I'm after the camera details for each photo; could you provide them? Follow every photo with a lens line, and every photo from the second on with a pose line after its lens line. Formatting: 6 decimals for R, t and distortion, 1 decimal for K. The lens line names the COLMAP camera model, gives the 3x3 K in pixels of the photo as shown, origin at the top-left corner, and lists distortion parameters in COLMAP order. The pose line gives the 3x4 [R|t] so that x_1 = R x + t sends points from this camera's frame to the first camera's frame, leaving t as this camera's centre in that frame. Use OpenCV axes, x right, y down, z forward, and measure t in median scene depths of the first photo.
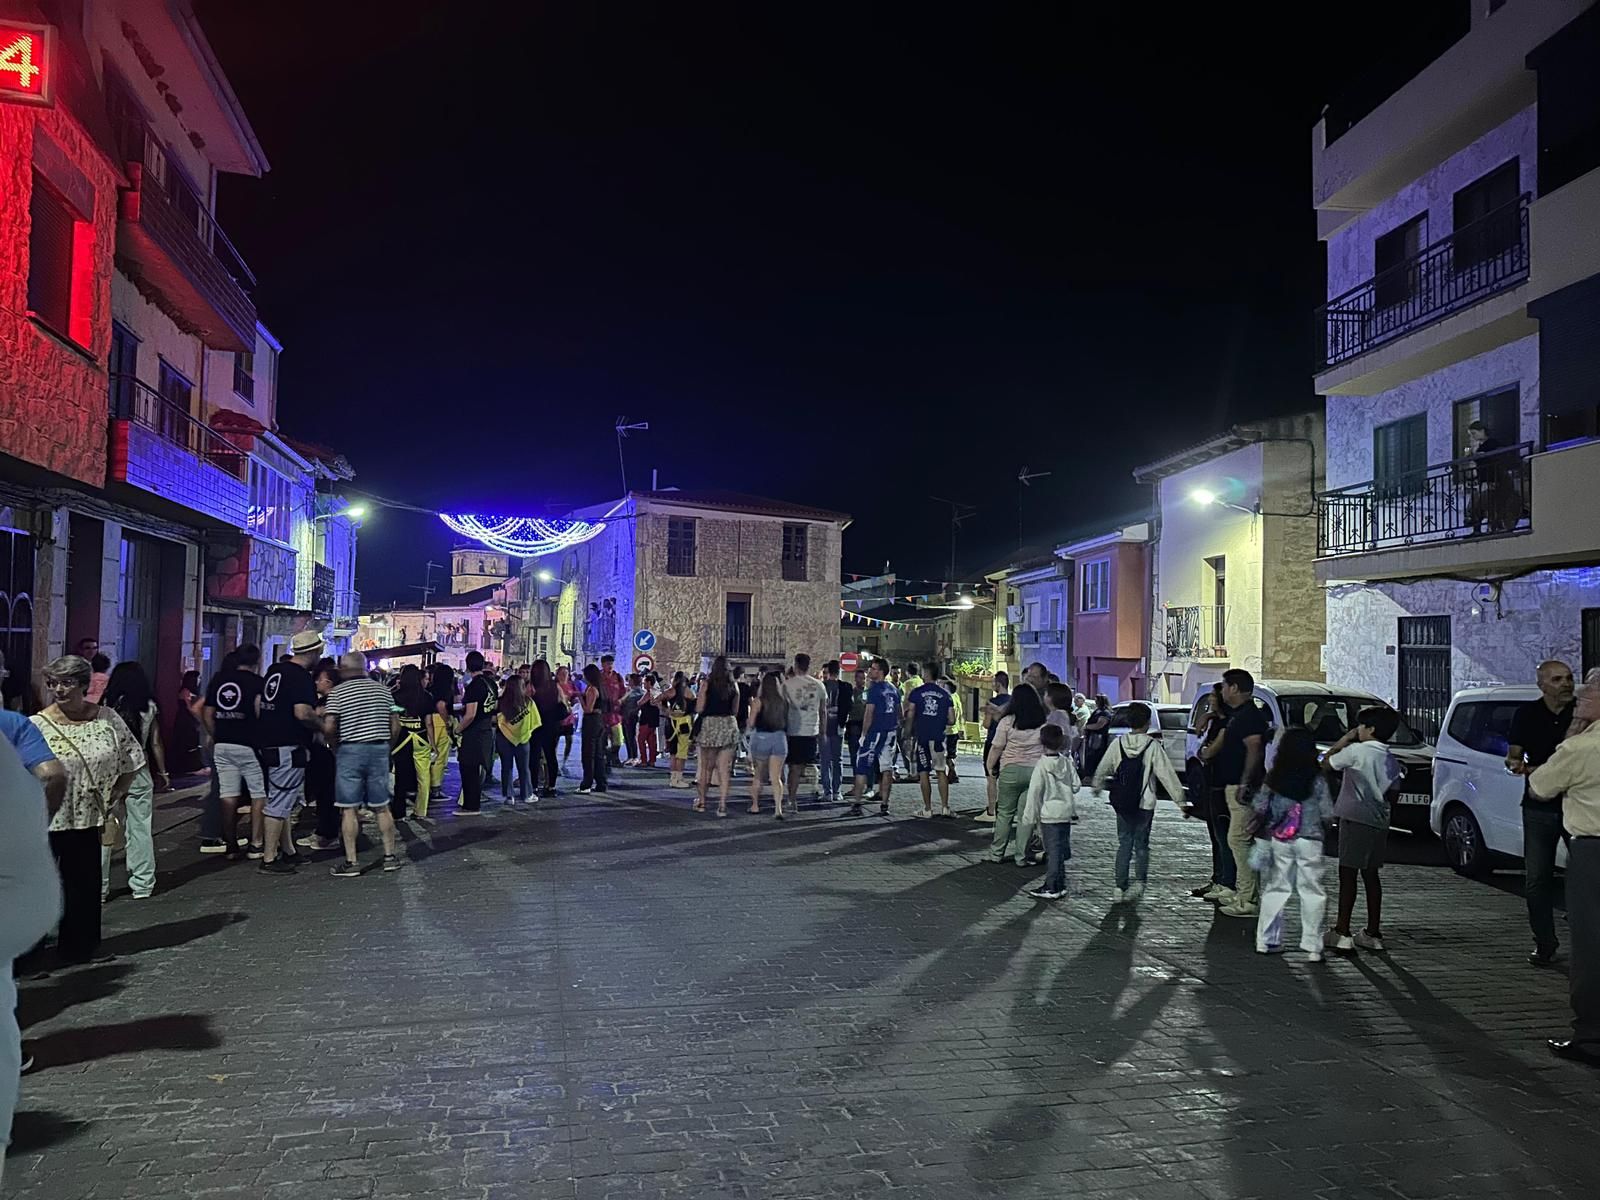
lens RADIAL K [[1130.8, 0, 796.1], [0, 1130.8, 596.8], [0, 0, 1]] dist [0.072274, -0.088948]
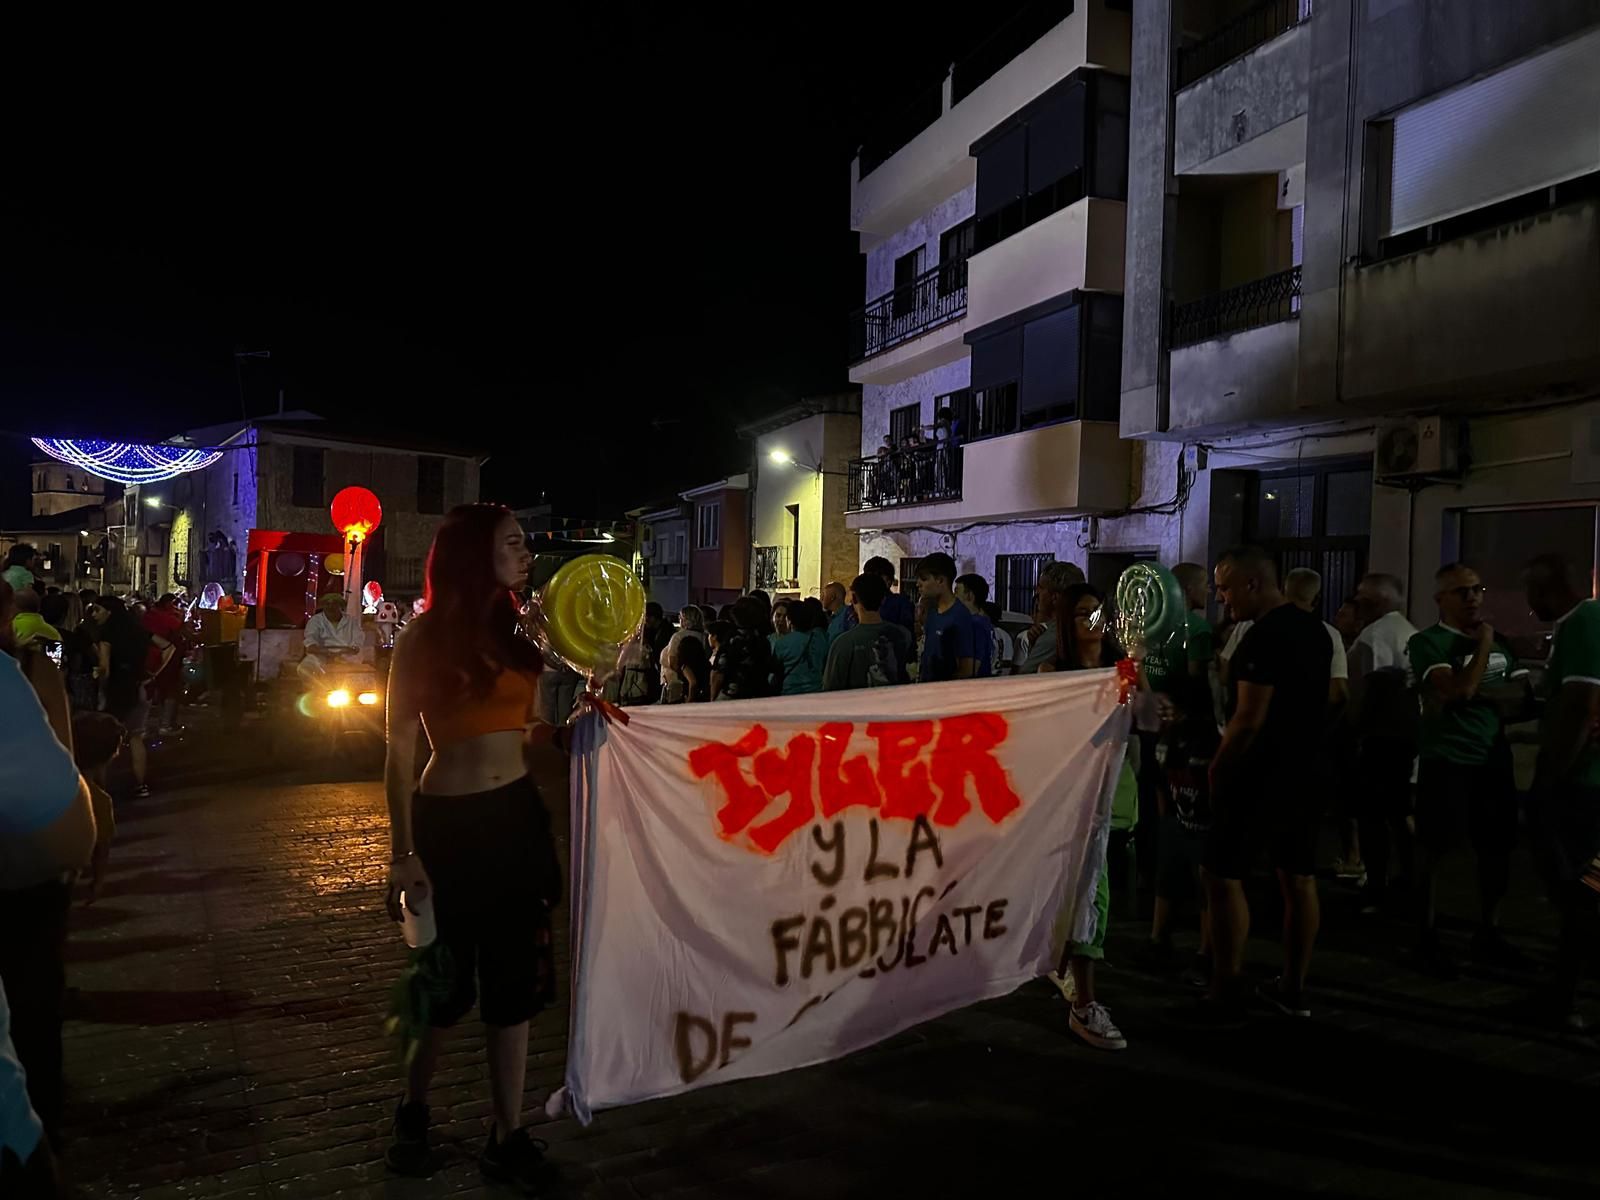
lens RADIAL K [[1130.8, 0, 808.4], [0, 1130.8, 602.3], [0, 0, 1]] dist [0.072274, -0.088948]
pose [[0.954797, -0.004265, 0.297229, 0.031129], [-0.015714, 0.997775, 0.064796, -0.011301], [-0.296844, -0.066538, 0.952605, -0.164209]]
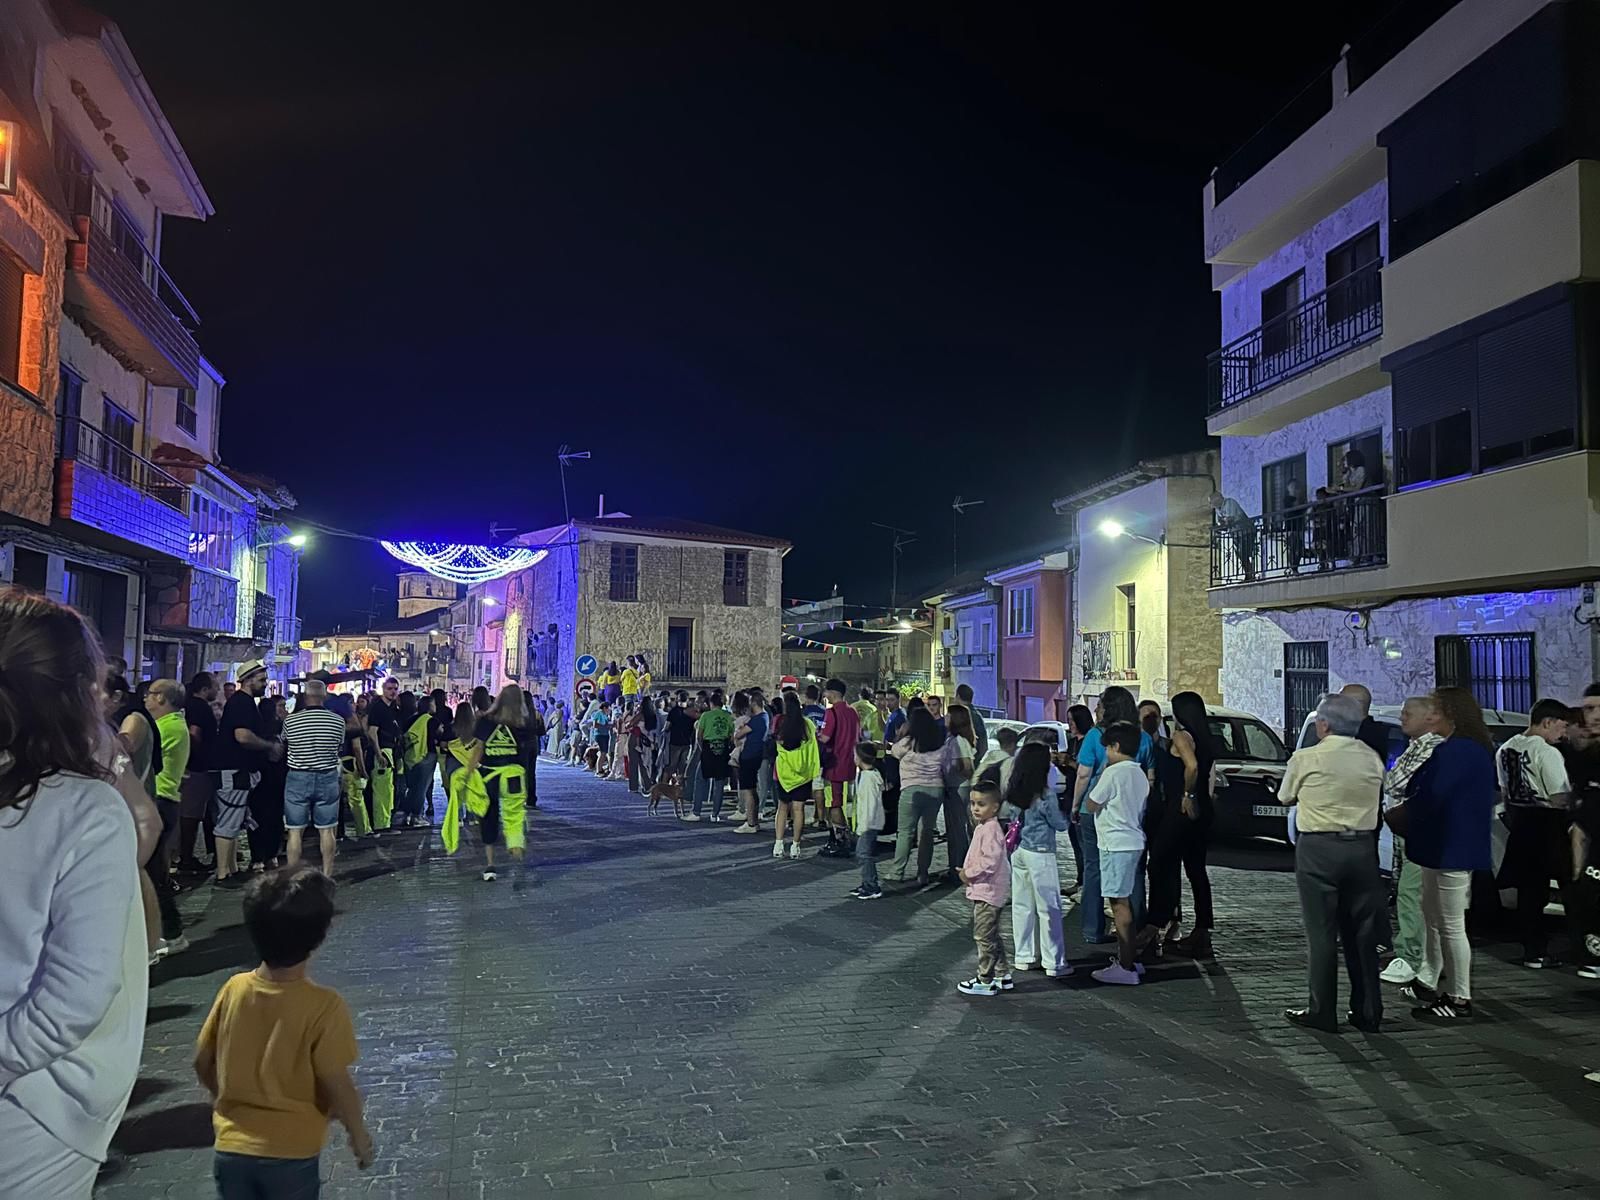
lens RADIAL K [[1130.8, 0, 795.9], [0, 1130.8, 596.0], [0, 0, 1]] dist [0.072274, -0.088948]
pose [[0.999153, -0.001159, 0.041136, 0.019654], [0.001990, 0.999794, -0.020178, -0.004205], [-0.041104, 0.020242, 0.998950, -0.041889]]
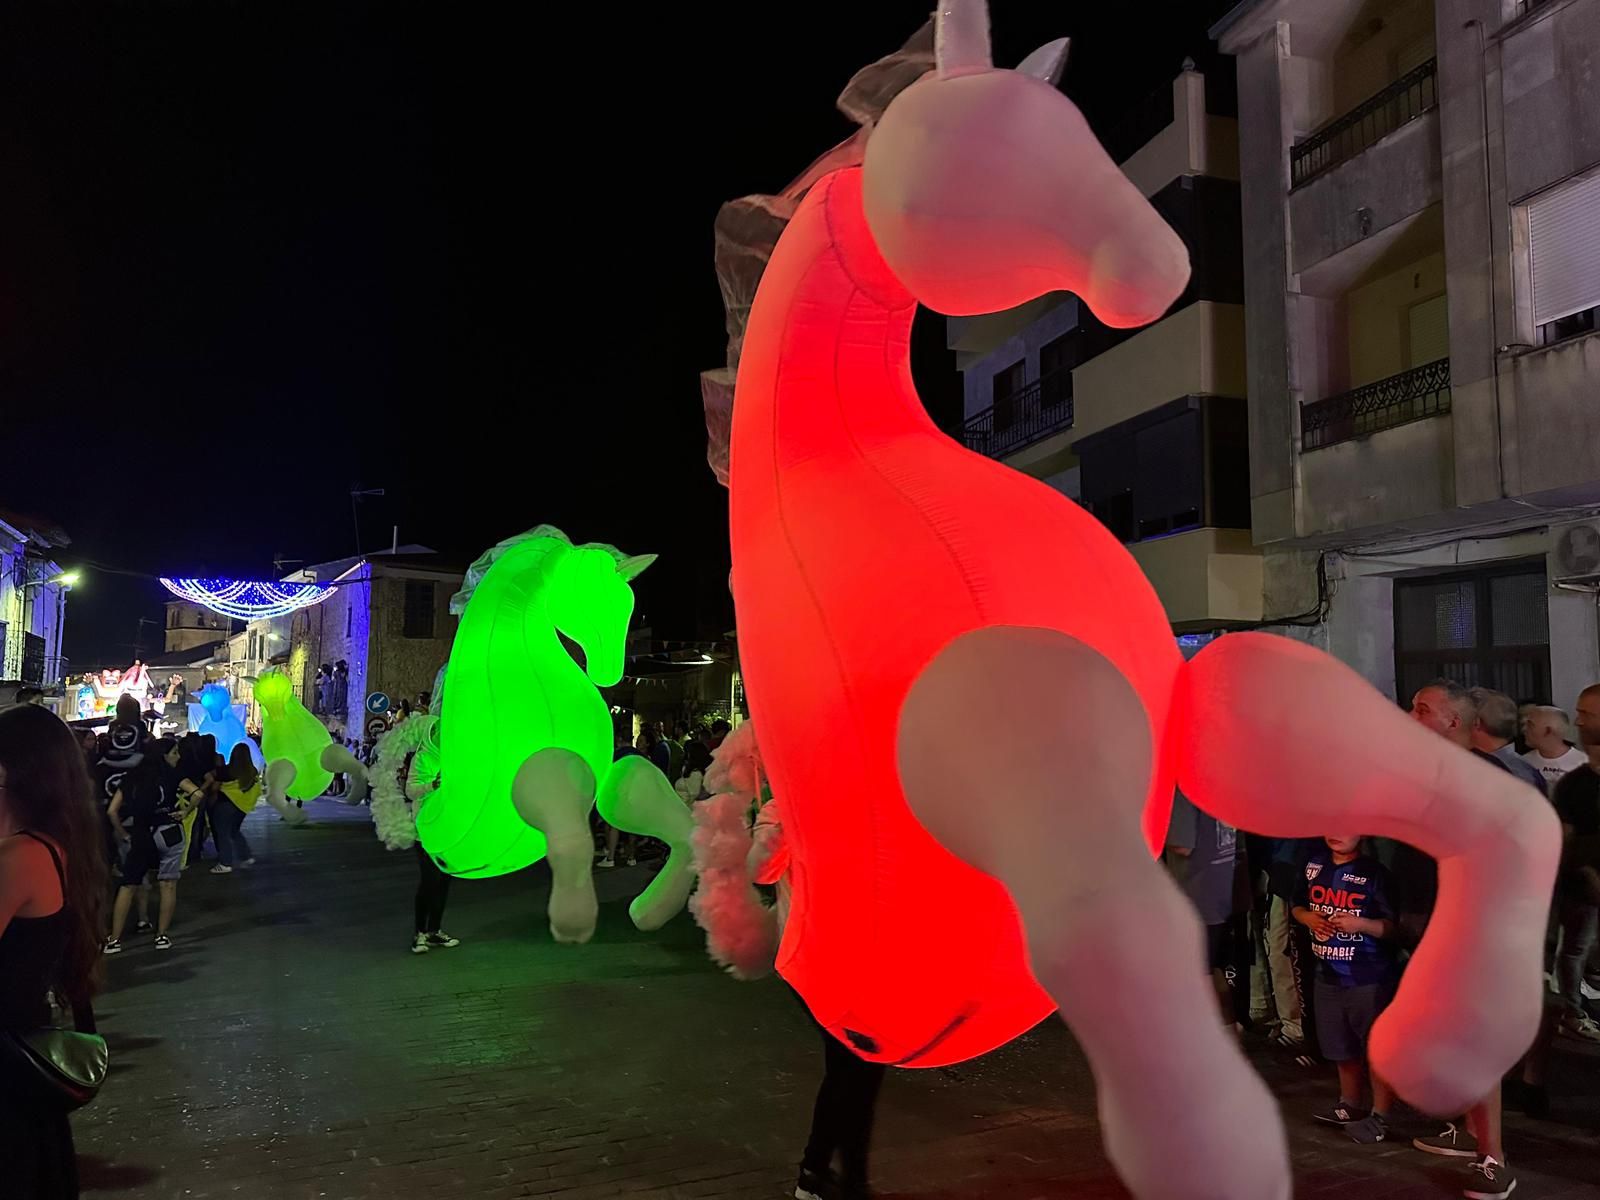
lens RADIAL K [[1130.8, 0, 809.0], [0, 1130.8, 592.8], [0, 0, 1]] dist [0.072274, -0.088948]
pose [[0.976127, 0.002913, 0.217181, 0.031287], [0.007427, 0.998878, -0.046777, -0.013588], [-0.217073, 0.047273, 0.975010, -0.133279]]
